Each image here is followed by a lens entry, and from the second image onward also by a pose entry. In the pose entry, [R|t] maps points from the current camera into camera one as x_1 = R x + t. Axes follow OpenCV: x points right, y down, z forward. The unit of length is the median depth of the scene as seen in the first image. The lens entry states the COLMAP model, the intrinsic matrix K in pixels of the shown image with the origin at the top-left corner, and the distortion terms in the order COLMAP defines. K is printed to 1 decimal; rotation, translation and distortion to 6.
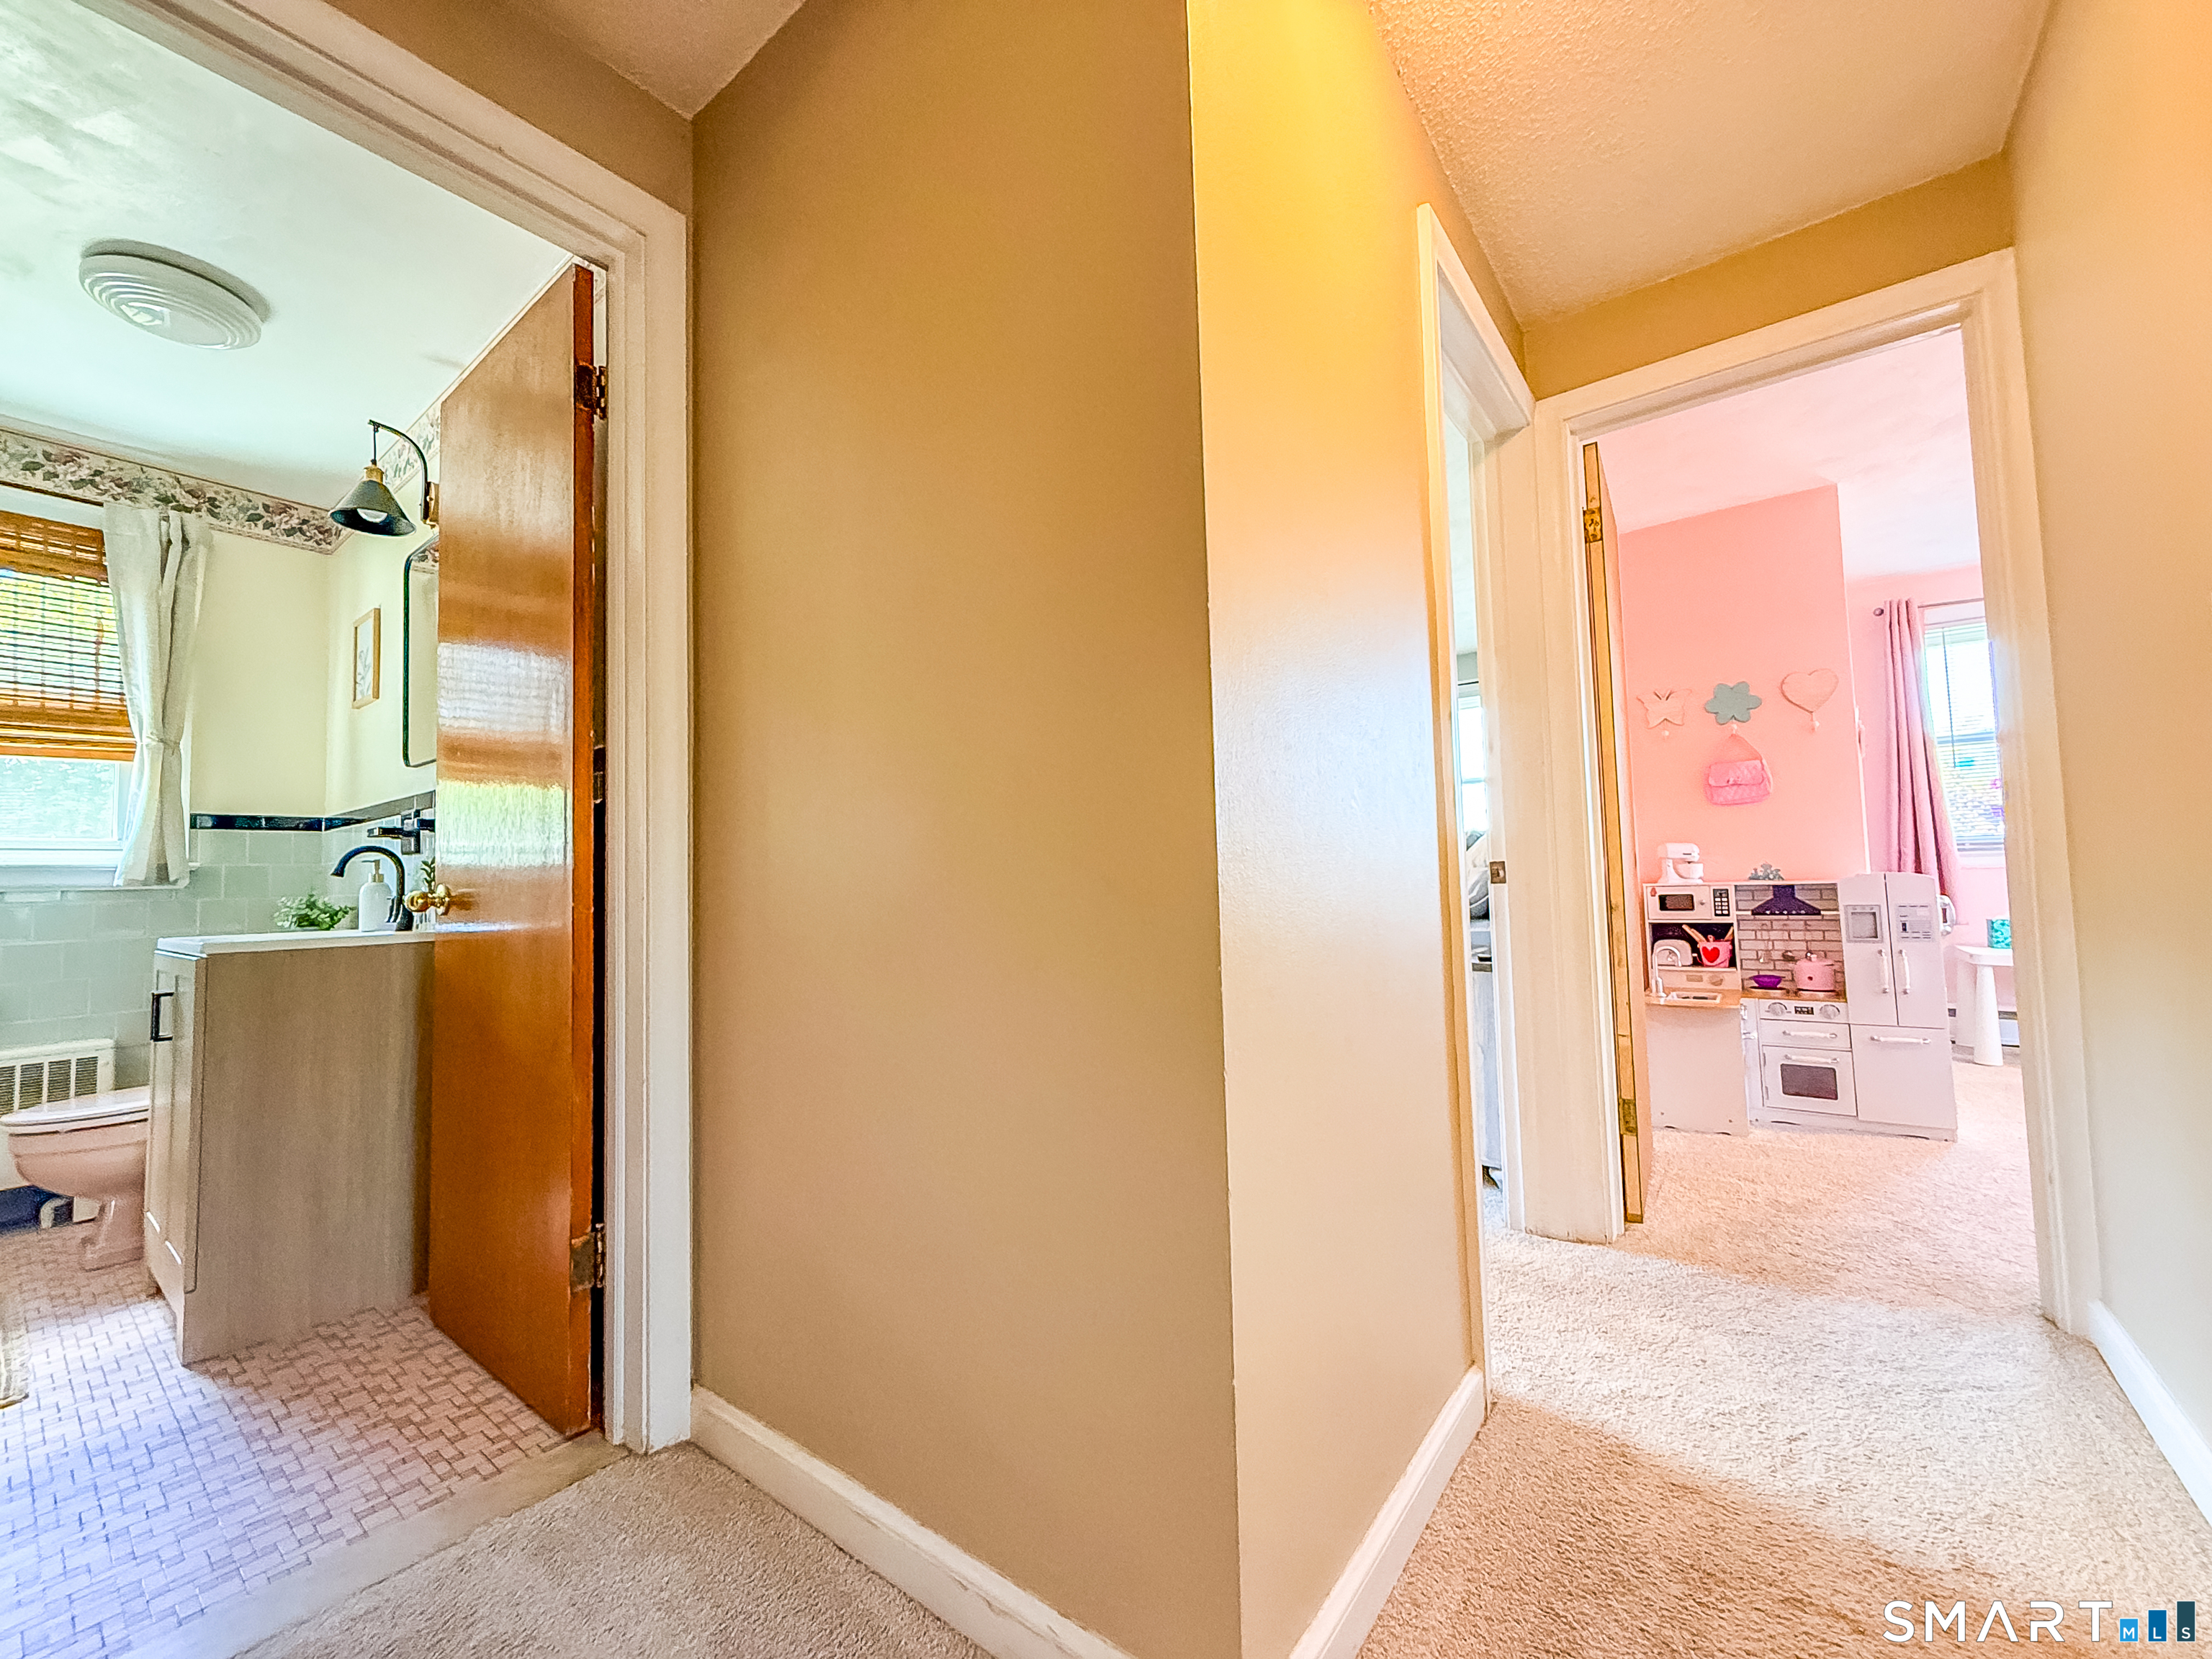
lens RADIAL K [[879.8, 0, 1110.6], [0, 879.8, 832.8], [0, 0, 1]] dist [0.000613, -0.000204]
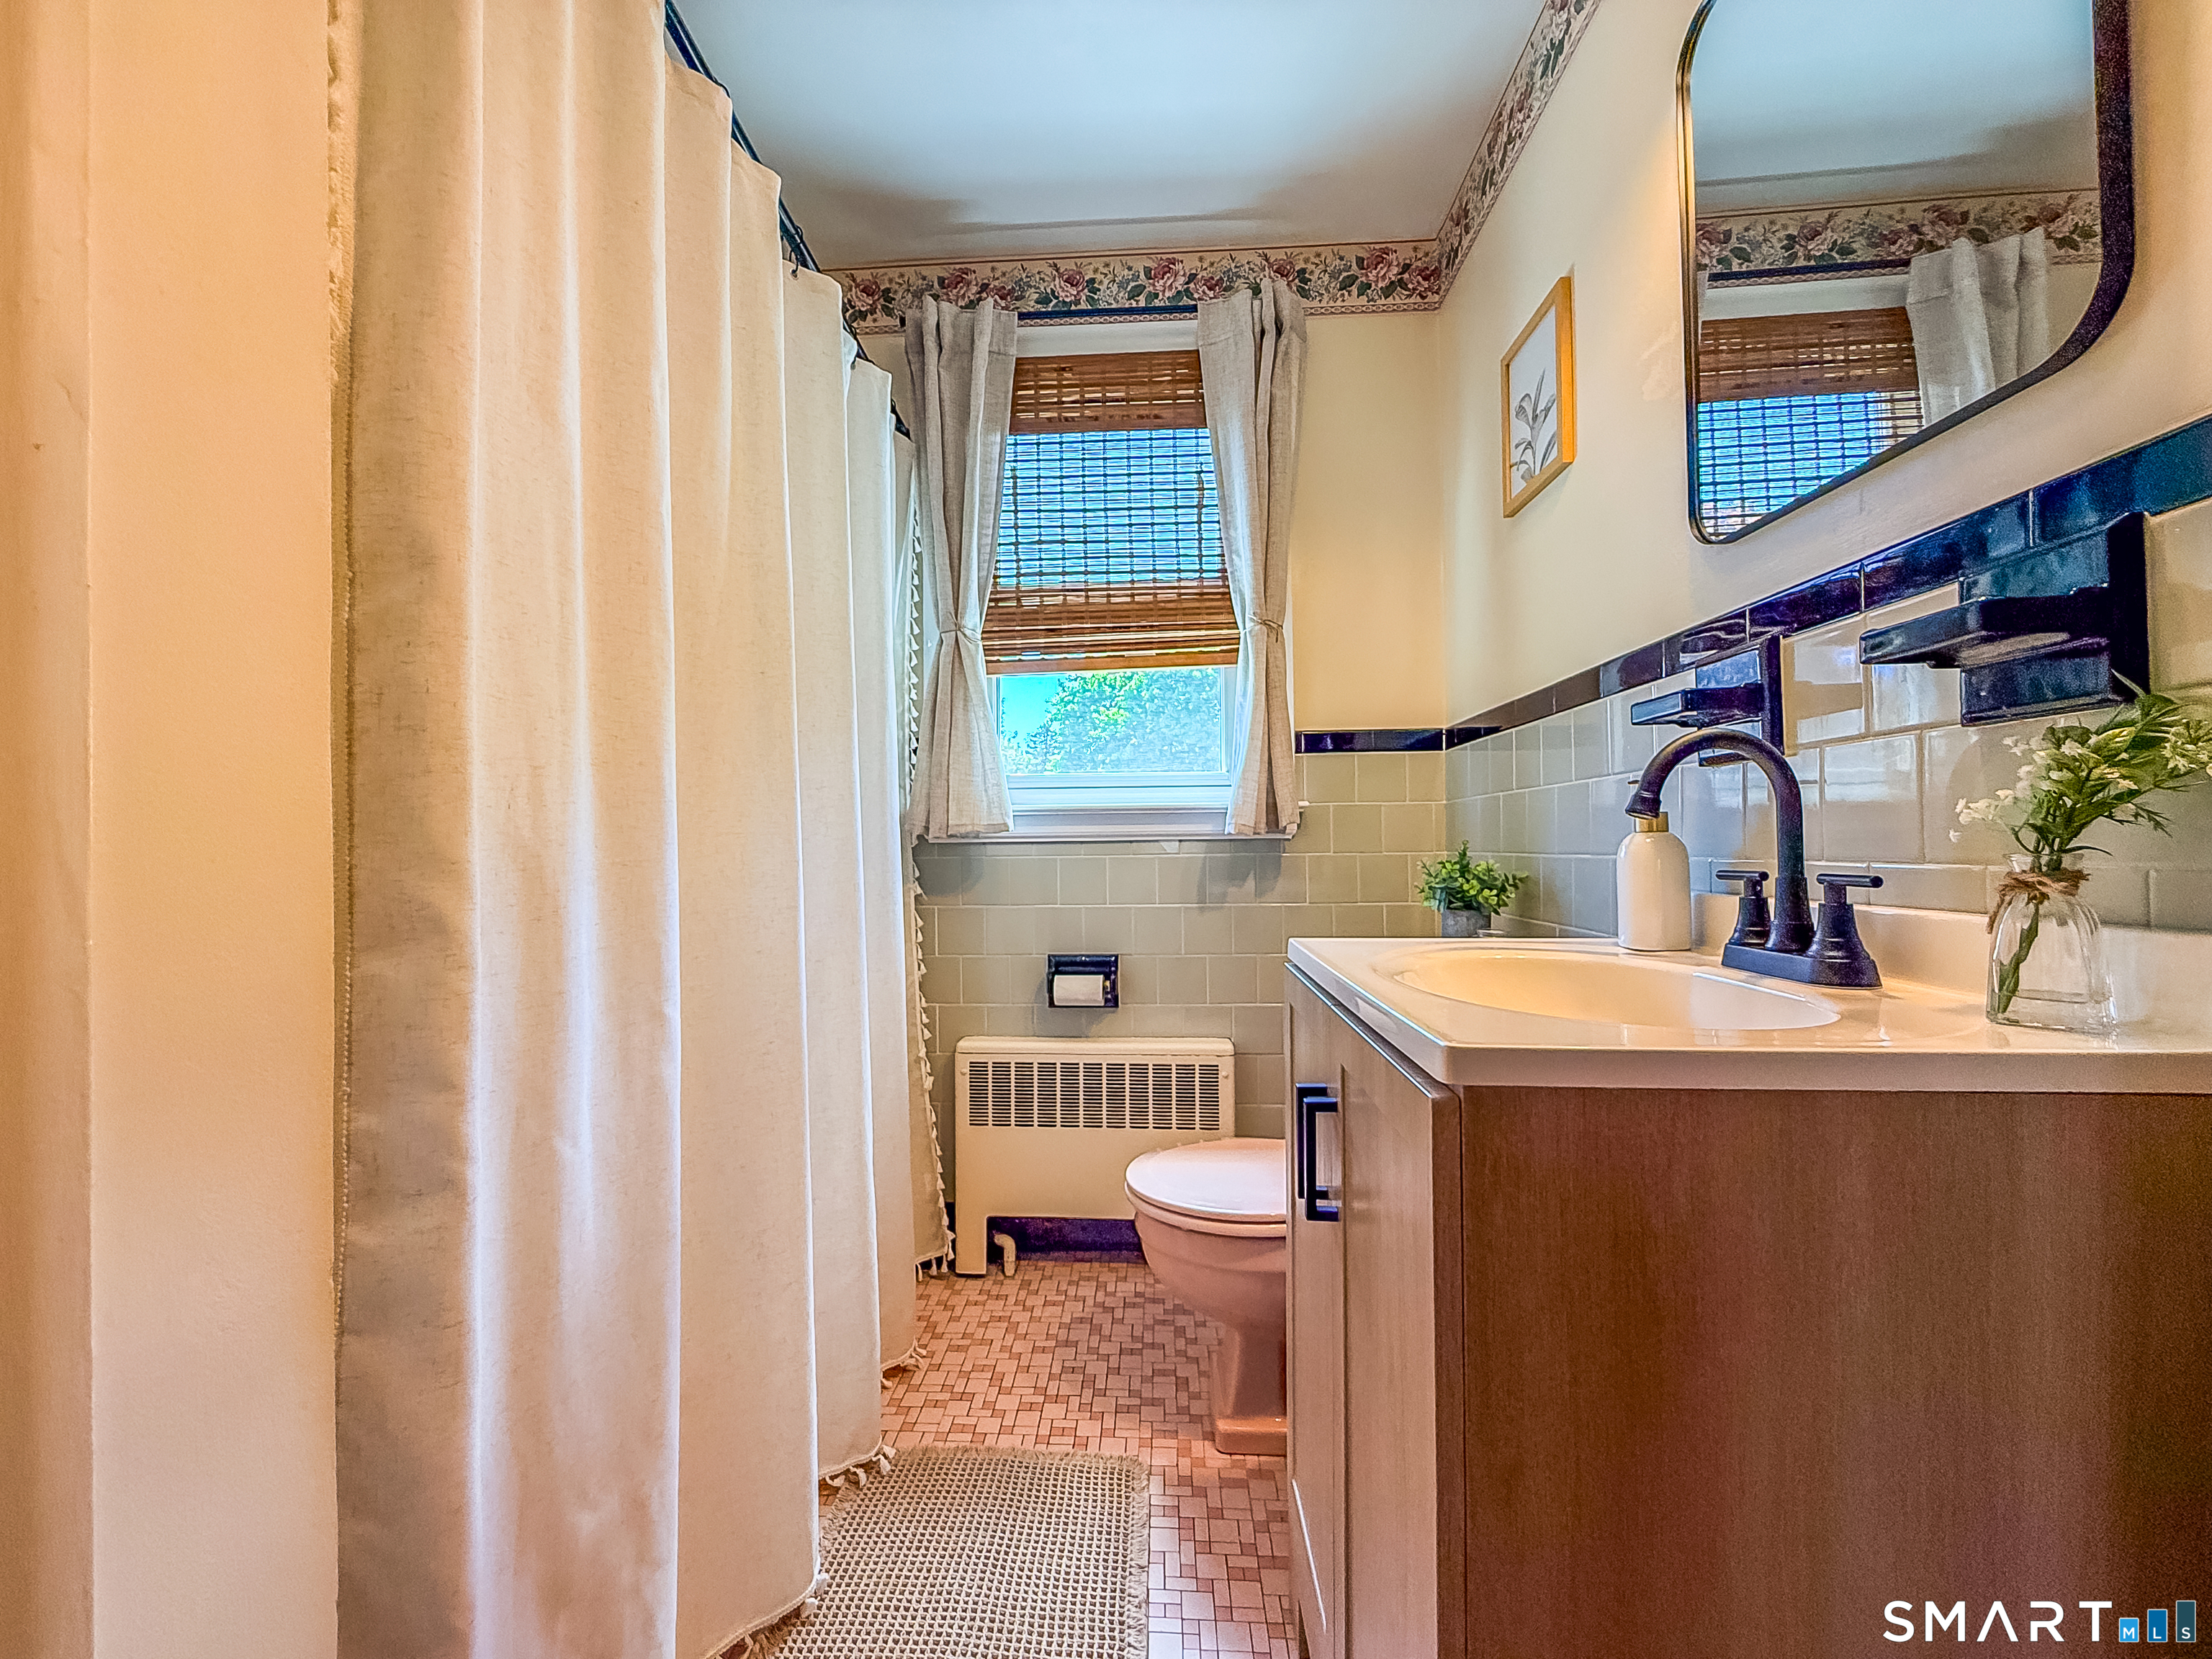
lens RADIAL K [[879.8, 0, 1106.7], [0, 879.8, 832.8], [0, 0, 1]] dist [0.000613, -0.000204]
pose [[0.556290, 0.004270, -0.830978, -0.578534], [0.038407, 0.998786, 0.030843, 0.032375], [0.830101, -0.049073, 0.555450, 0.511109]]
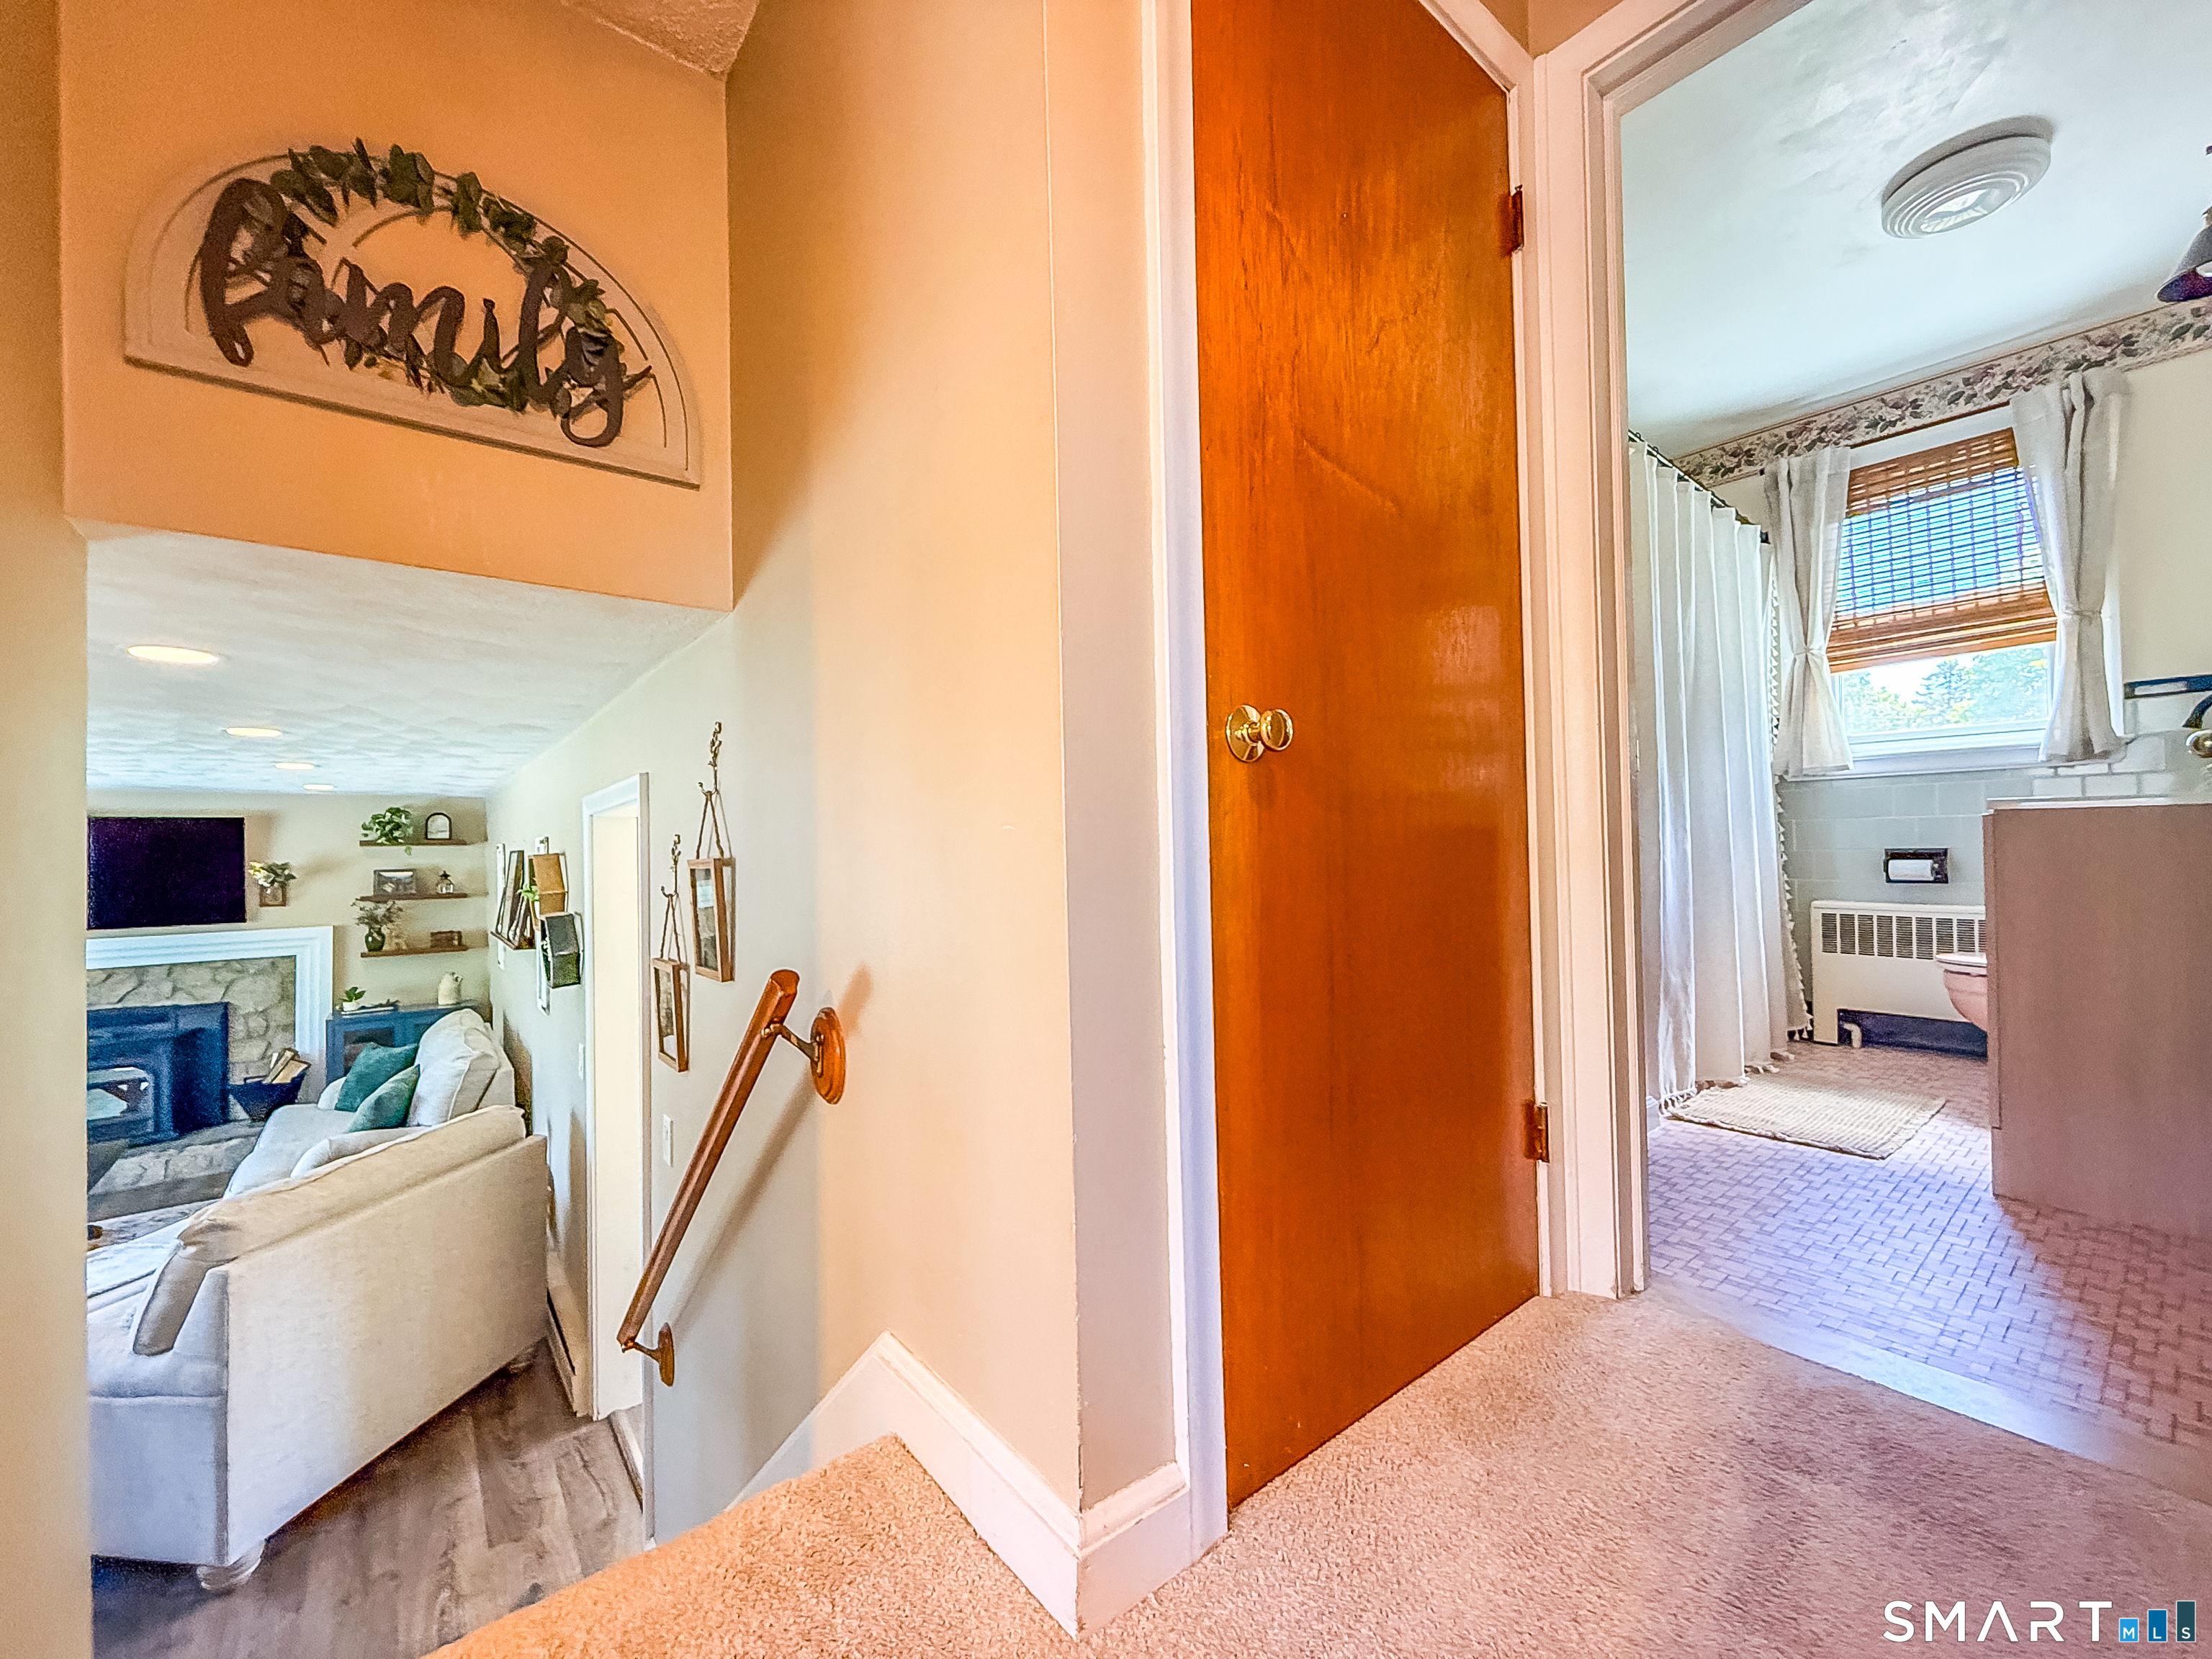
lens RADIAL K [[879.8, 0, 1100.1], [0, 879.8, 835.5], [0, 0, 1]] dist [0.000613, -0.000204]
pose [[-0.240605, 0.018403, -0.970449, 0.146763], [0.075535, 0.997143, 0.000182, 0.061138], [0.967679, -0.073259, -0.241308, 0.160432]]
